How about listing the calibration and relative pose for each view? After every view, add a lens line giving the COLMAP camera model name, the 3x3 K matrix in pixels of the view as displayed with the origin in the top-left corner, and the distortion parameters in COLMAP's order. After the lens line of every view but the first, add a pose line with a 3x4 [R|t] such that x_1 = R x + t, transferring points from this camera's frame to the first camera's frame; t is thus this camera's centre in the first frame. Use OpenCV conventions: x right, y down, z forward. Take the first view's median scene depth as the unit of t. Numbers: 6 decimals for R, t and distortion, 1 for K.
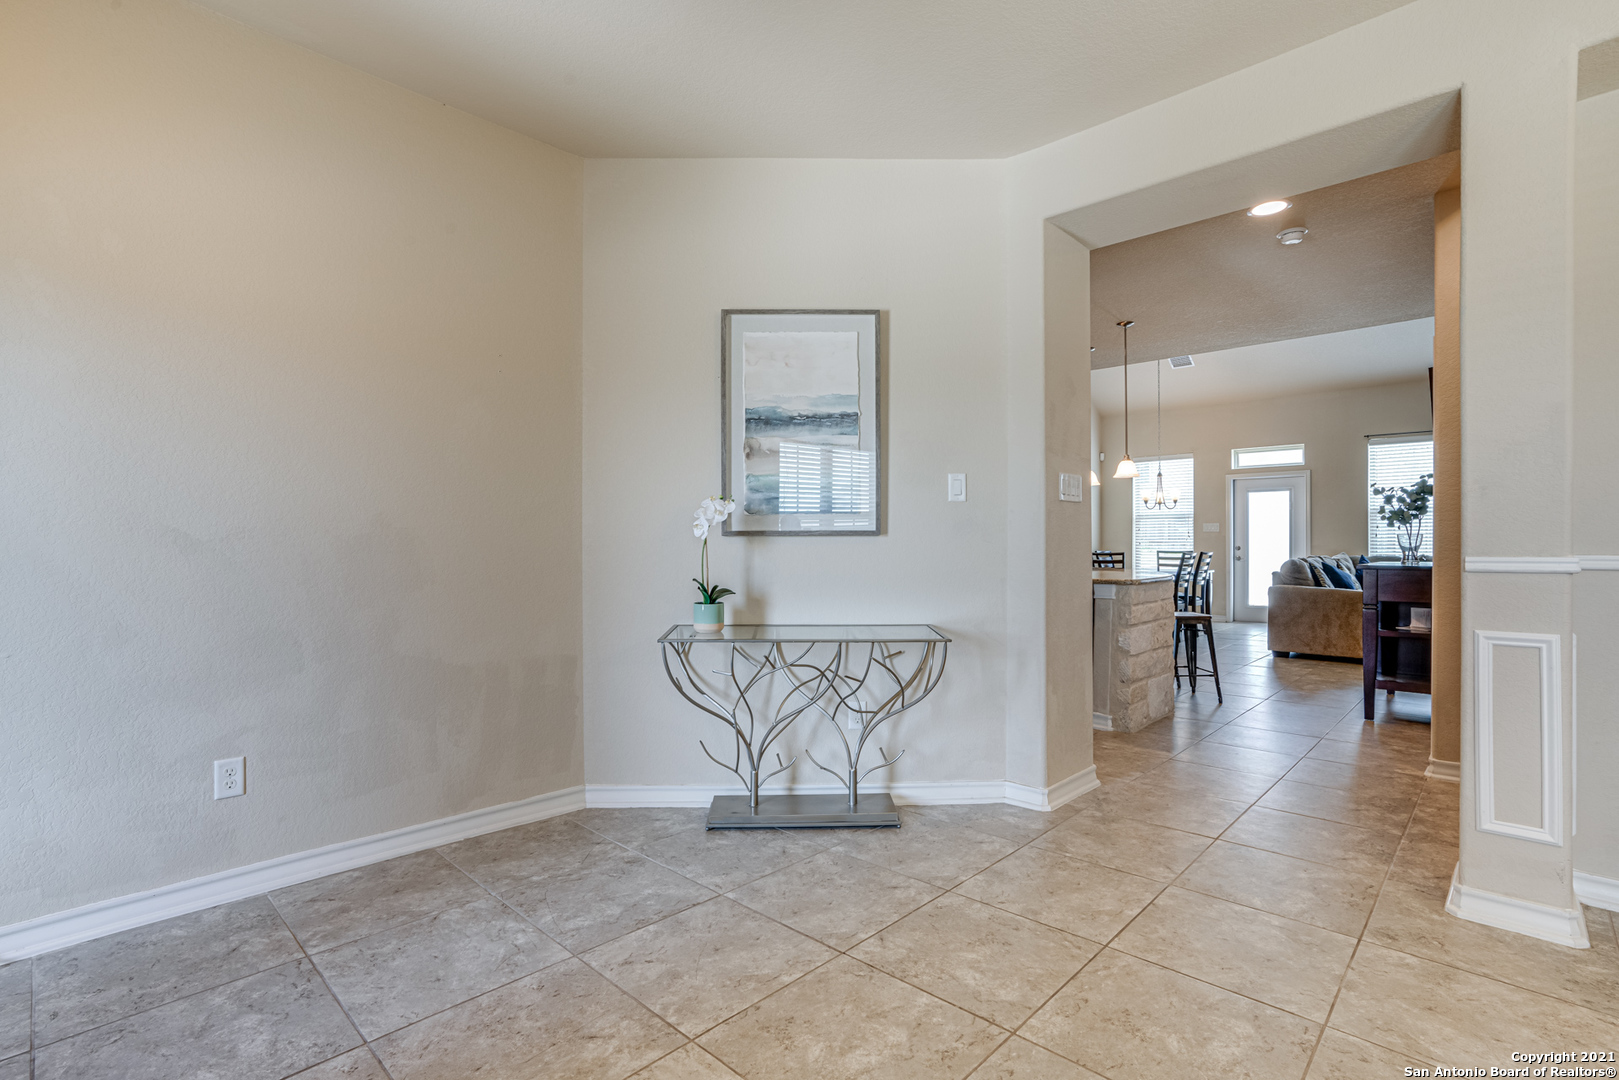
lens RADIAL K [[746.7, 0, 839.0], [0, 746.7, 540.8], [0, 0, 1]] dist [-0.042511, 0.016252]
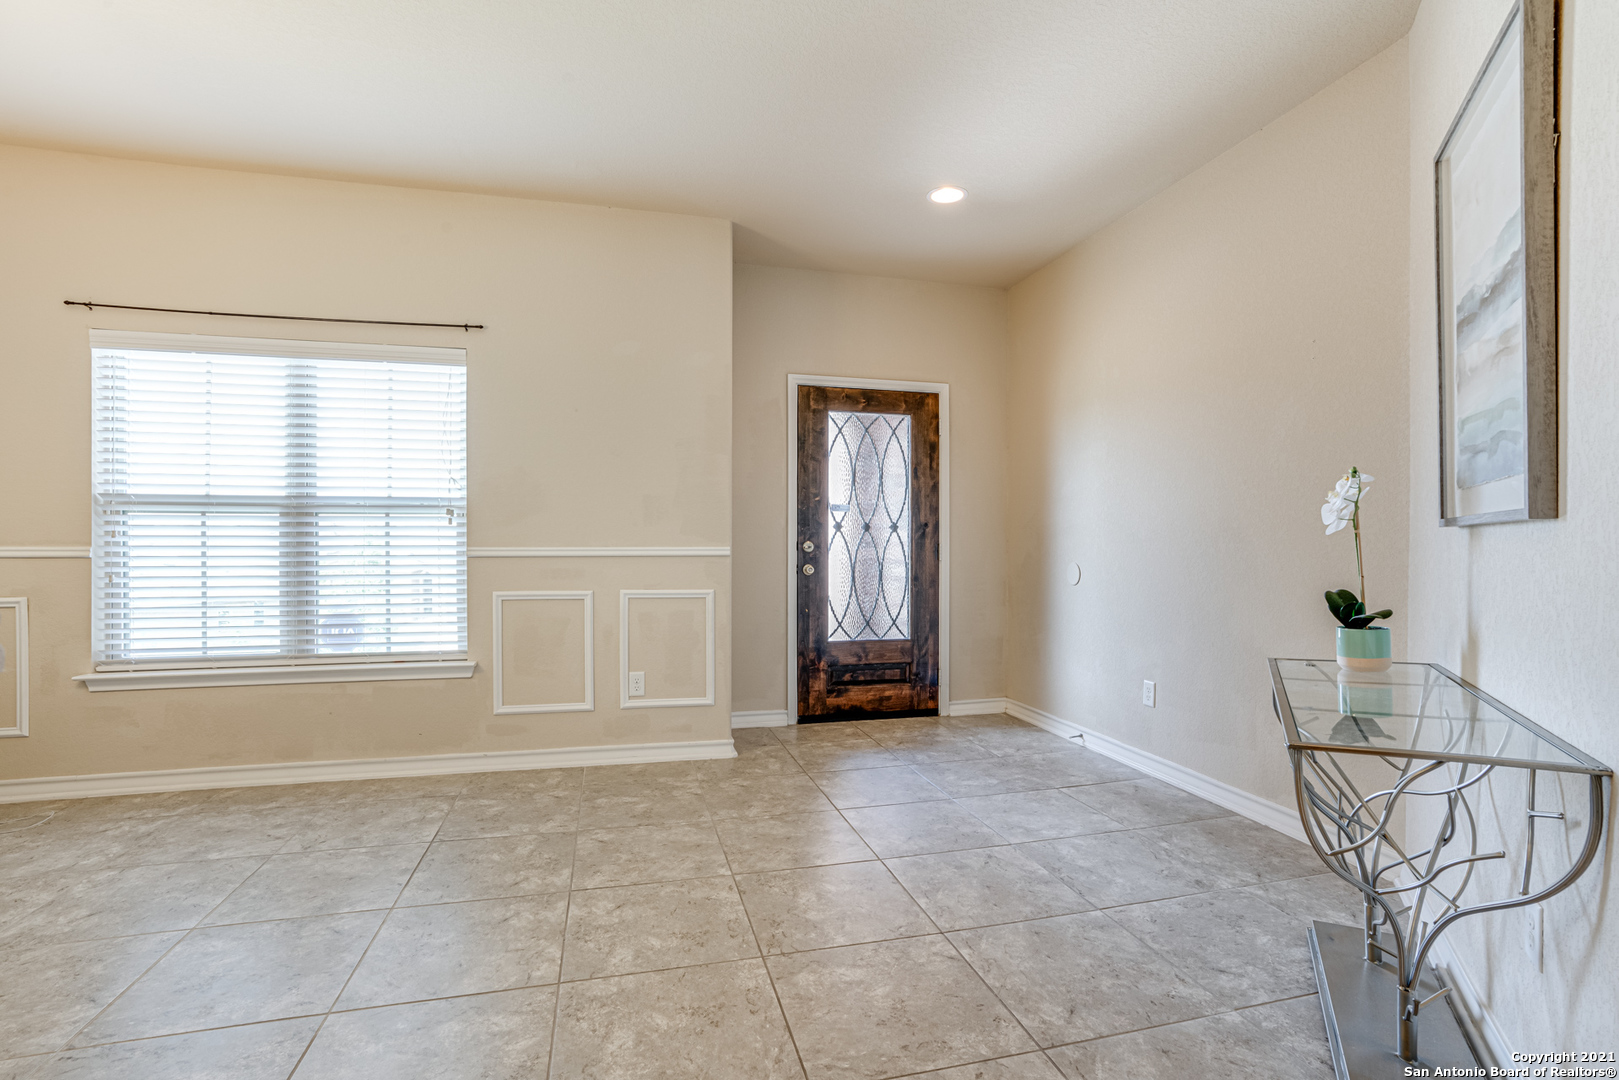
lens RADIAL K [[746.7, 0, 810.5], [0, 746.7, 539.3], [0, 0, 1]] dist [-0.042511, 0.016252]
pose [[-0.534240, -0.003752, -0.845324, 0.905279], [0.004163, 0.999966, -0.007069, 0.007129], [0.845323, -0.007296, -0.534206, 1.283498]]
